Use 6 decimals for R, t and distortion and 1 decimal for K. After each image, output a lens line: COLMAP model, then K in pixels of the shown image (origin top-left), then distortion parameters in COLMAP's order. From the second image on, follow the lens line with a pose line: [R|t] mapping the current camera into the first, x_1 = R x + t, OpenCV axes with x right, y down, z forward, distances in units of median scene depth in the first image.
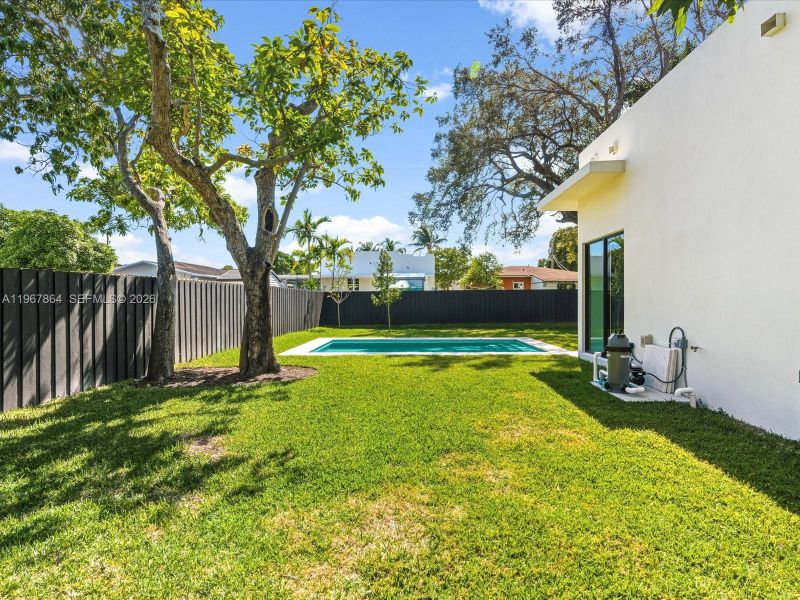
lens RADIAL K [[409.4, 0, 406.9], [0, 409.4, 301.6], [0, 0, 1]] dist [-0.002124, 0.000038]
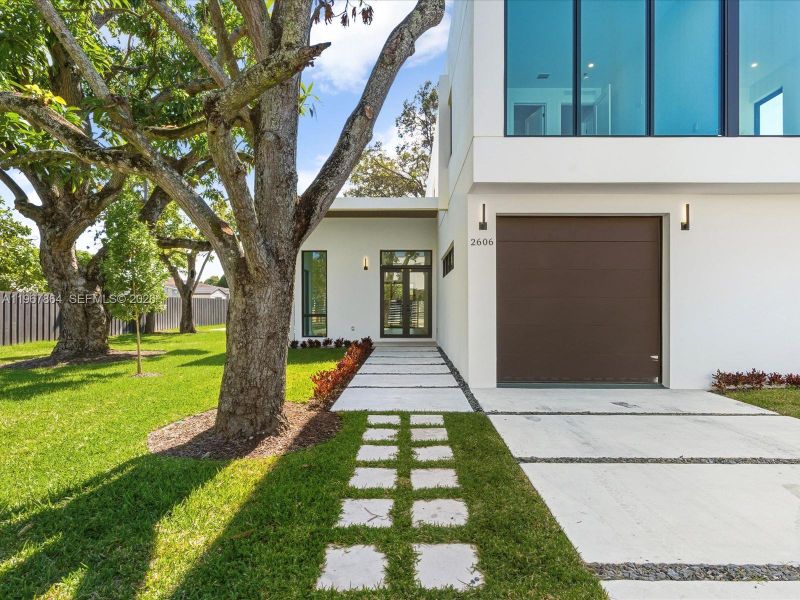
lens RADIAL K [[409.4, 0, 406.9], [0, 409.4, 301.6], [0, 0, 1]] dist [-0.002124, 0.000038]
pose [[0.999928, 0.004886, 0.010993, 0.797398], [-0.004695, 0.999839, -0.017325, 0.008766], [-0.011076, 0.017272, 0.999789, -1.286099]]
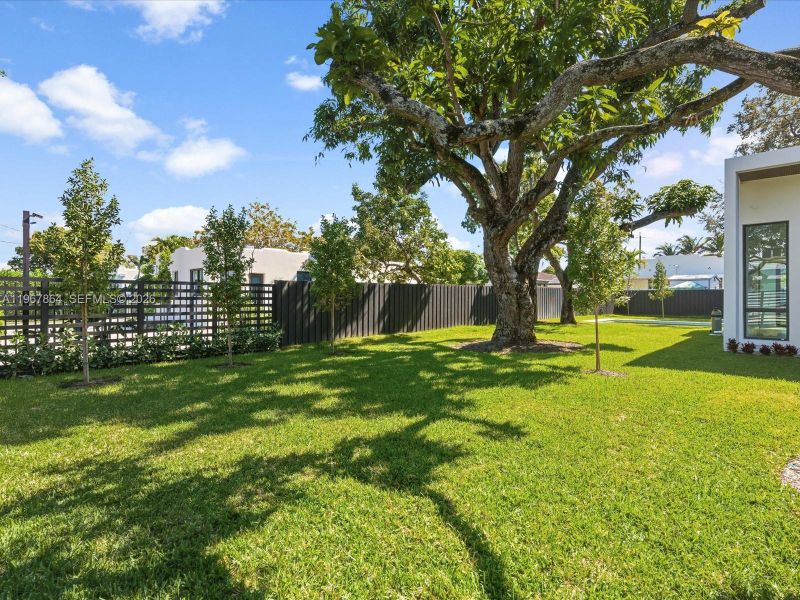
lens RADIAL K [[402.6, 0, 400.0], [0, 402.6, 300.0], [0, 0, 1]] dist [-0.000462, 0.000221]
pose [[0.729266, 0.015573, -0.684053, 0.481853], [-0.011152, 0.999879, 0.010874, 0.005346], [0.684139, -0.000301, 0.729351, -1.261074]]
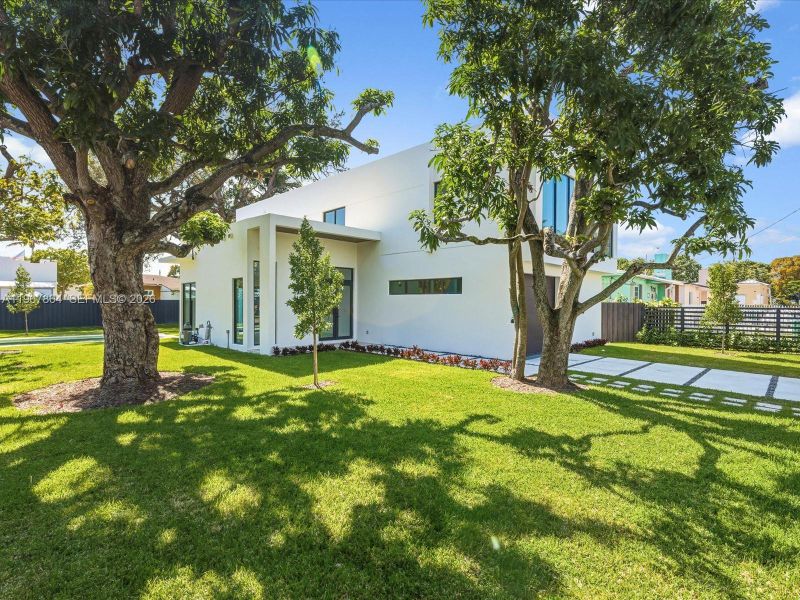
lens RADIAL K [[409.4, 0, 406.9], [0, 409.4, 301.6], [0, 0, 1]] dist [-0.002124, 0.000038]
pose [[0.677624, 0.002185, 0.735405, -0.326867], [-0.002534, 0.999997, -0.000636, -0.046921], [-0.735404, -0.001433, 0.677627, -1.243656]]
